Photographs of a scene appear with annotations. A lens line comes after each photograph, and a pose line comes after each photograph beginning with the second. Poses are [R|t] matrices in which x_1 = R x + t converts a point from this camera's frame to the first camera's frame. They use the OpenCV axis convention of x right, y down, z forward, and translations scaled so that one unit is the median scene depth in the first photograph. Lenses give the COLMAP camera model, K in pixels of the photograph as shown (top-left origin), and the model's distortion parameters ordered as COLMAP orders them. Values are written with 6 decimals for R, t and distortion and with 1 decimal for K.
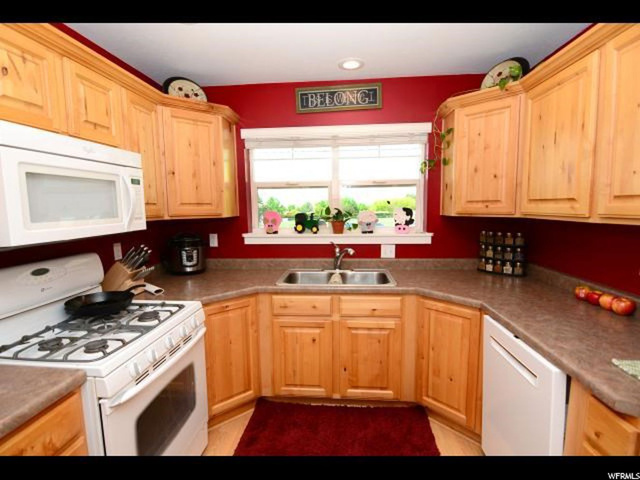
lens RADIAL K [[311.3, 0, 318.4], [0, 311.3, 241.3], [0, 0, 1]] dist [-0.017414, -0.000206]
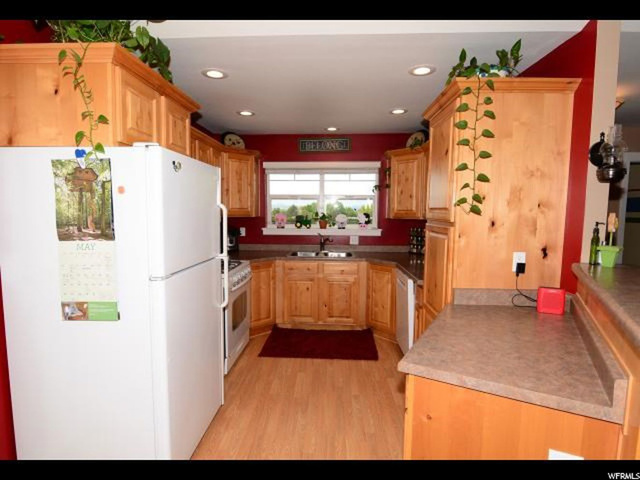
lens RADIAL K [[311.3, 0, 318.4], [0, 311.3, 241.3], [0, 0, 1]] dist [-0.017414, -0.000206]
pose [[0.998982, 0.015129, 0.042498, -0.028125], [-0.014441, 0.999761, -0.016433, 0.070208], [-0.042737, 0.015803, 0.998961, -0.617413]]
